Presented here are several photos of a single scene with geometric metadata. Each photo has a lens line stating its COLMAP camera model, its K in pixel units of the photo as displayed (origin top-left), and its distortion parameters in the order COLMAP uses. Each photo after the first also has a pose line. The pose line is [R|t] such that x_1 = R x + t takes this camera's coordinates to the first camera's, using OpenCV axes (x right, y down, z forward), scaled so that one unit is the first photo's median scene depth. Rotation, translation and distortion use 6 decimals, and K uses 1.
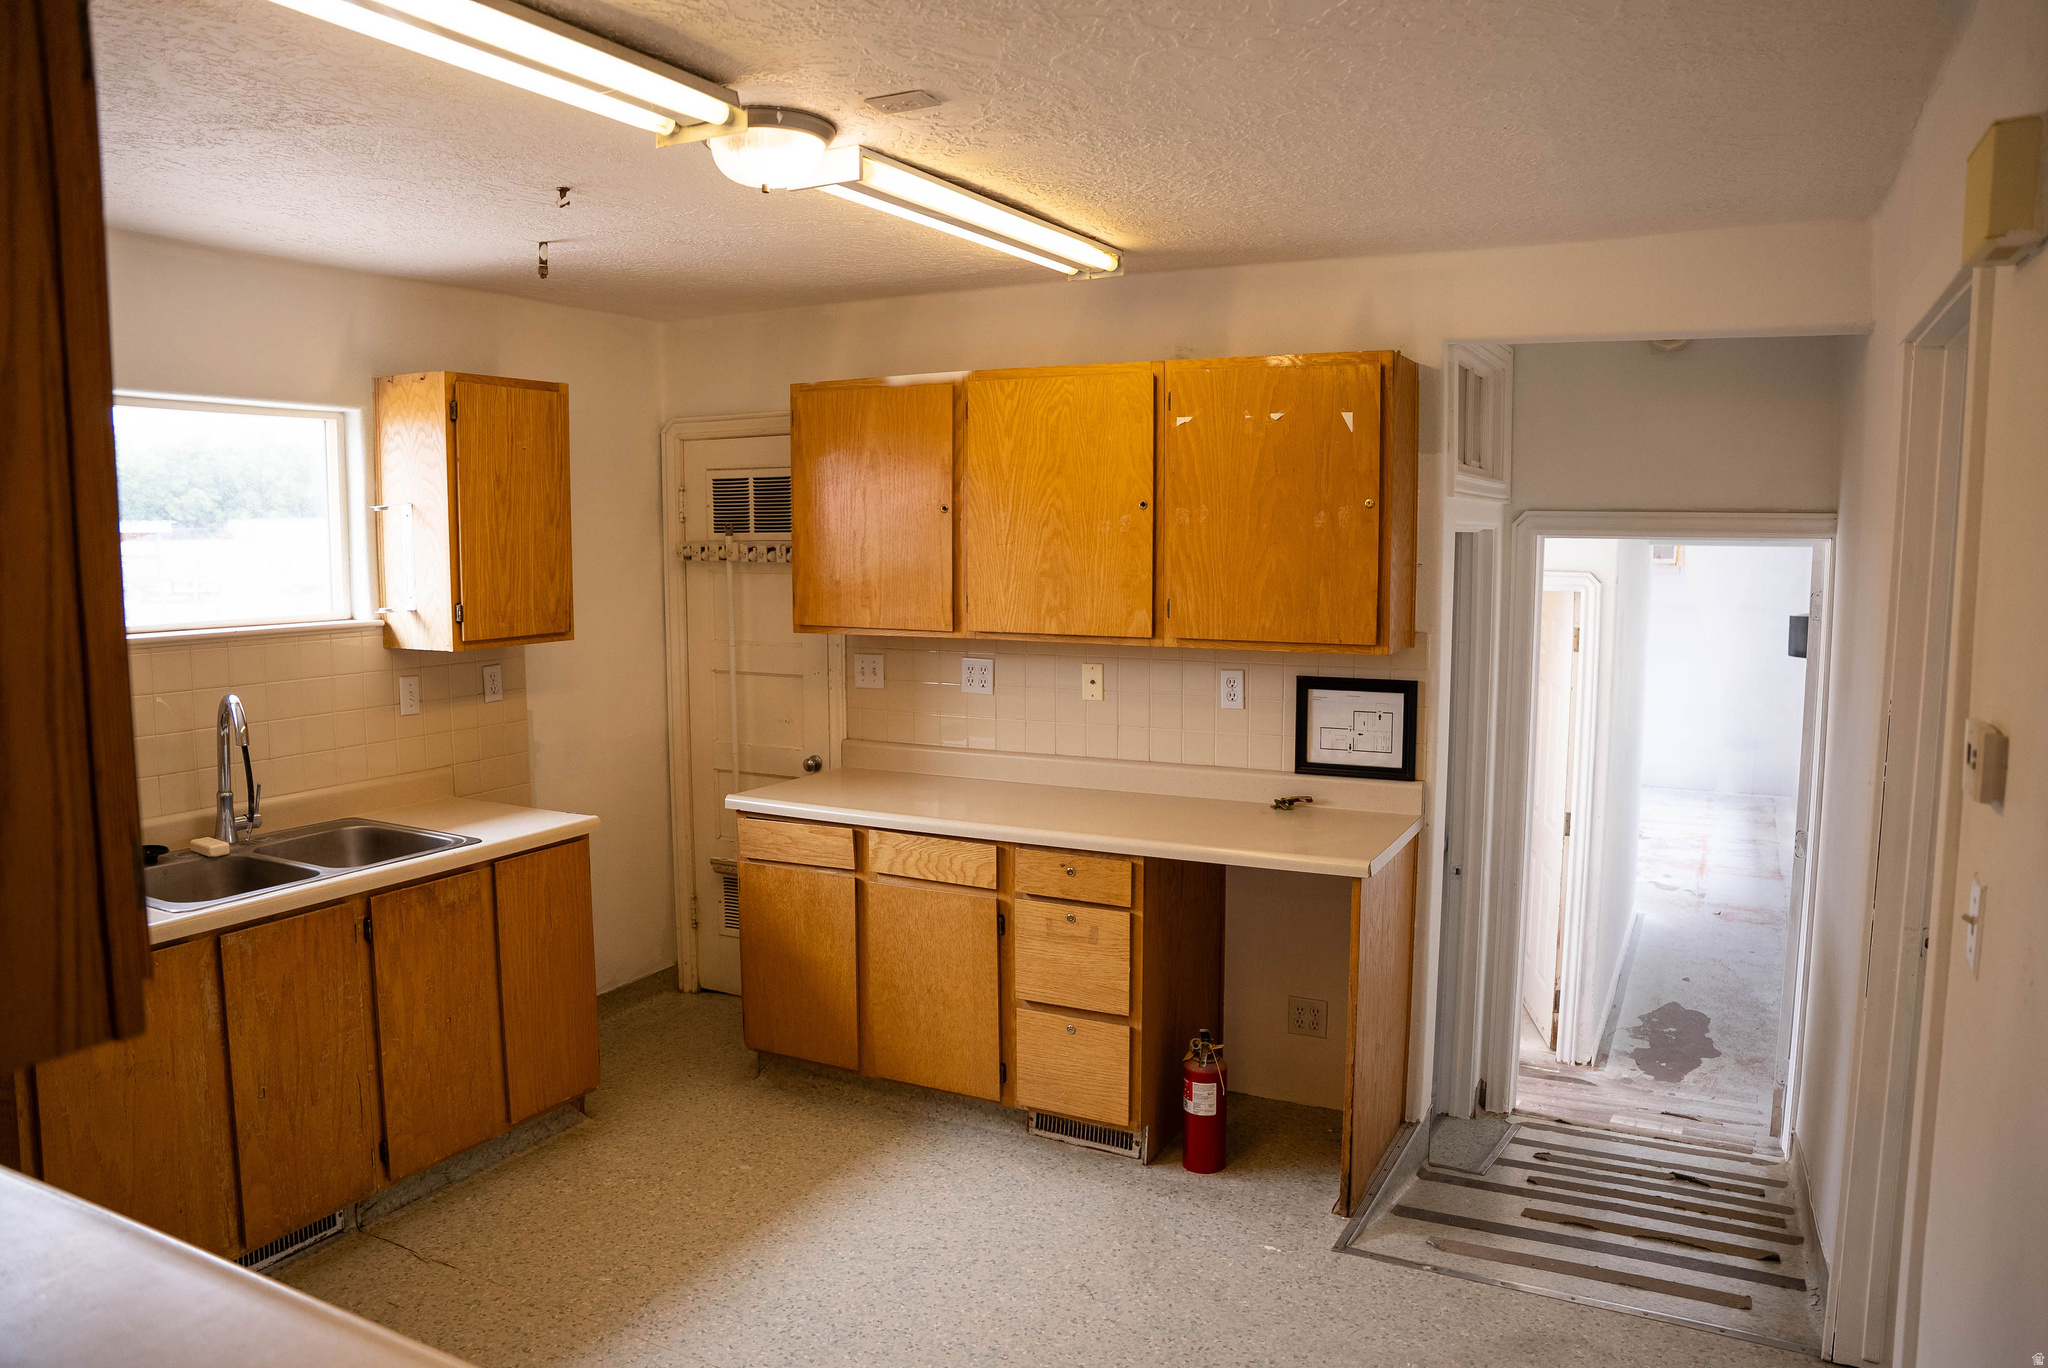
lens RADIAL K [[1435.8, 0, 1033.8], [0, 1435.8, 683.3], [0, 0, 1]] dist [-0.183361, 0.143204]
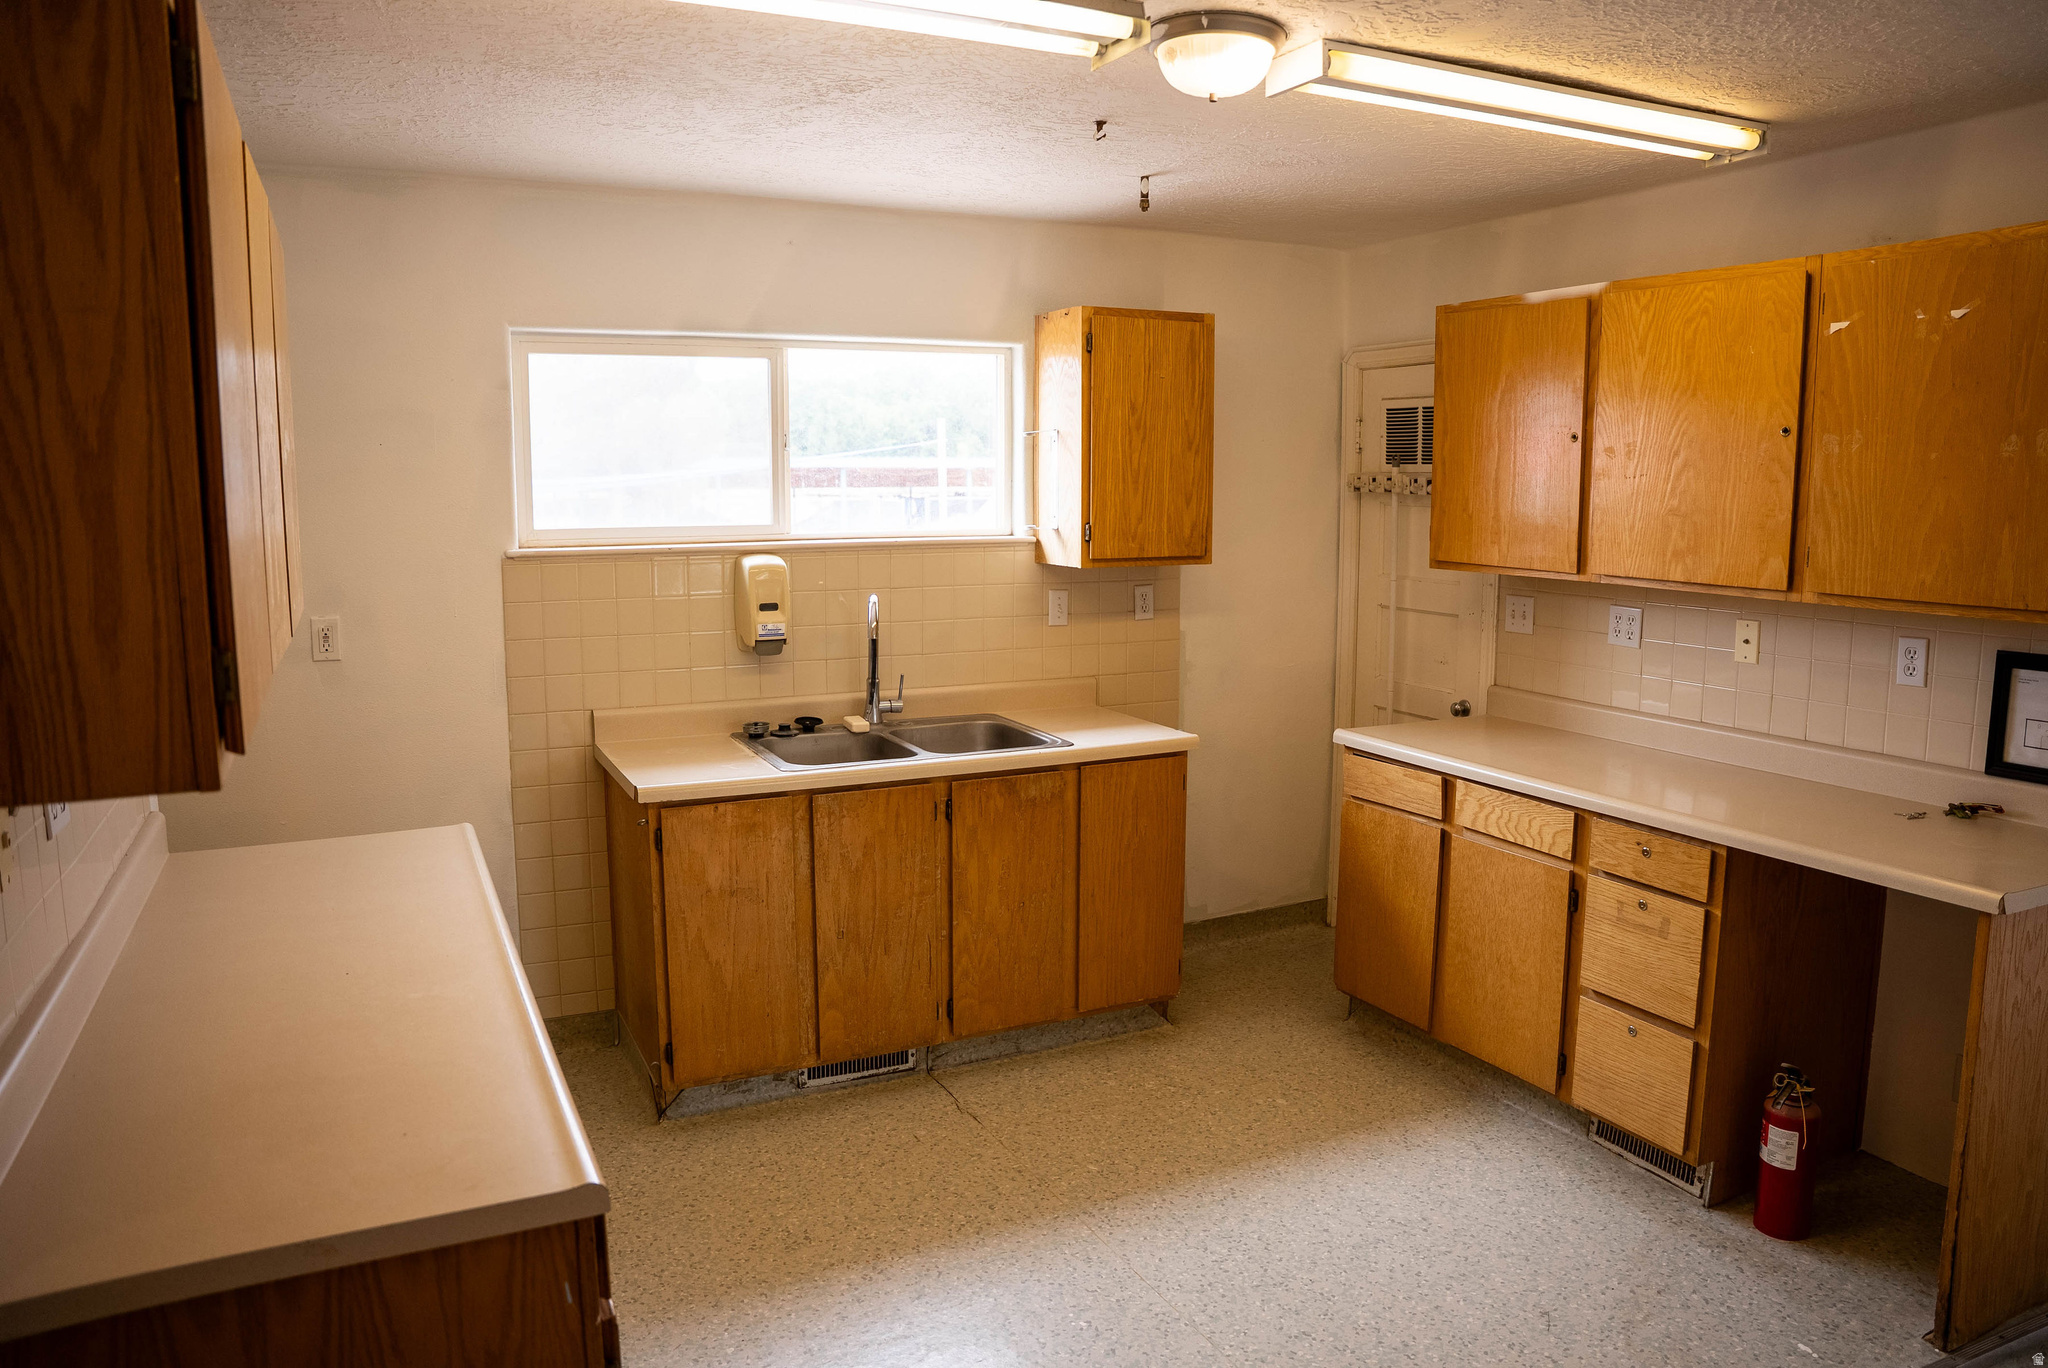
lens RADIAL K [[1435.8, 0, 1033.8], [0, 1435.8, 683.3], [0, 0, 1]] dist [-0.183361, 0.143204]
pose [[0.801135, 0.086200, -0.592244, 0.213549], [-0.063938, 0.996237, 0.058512, 0.003286], [0.595059, -0.009009, 0.803632, 0.093792]]
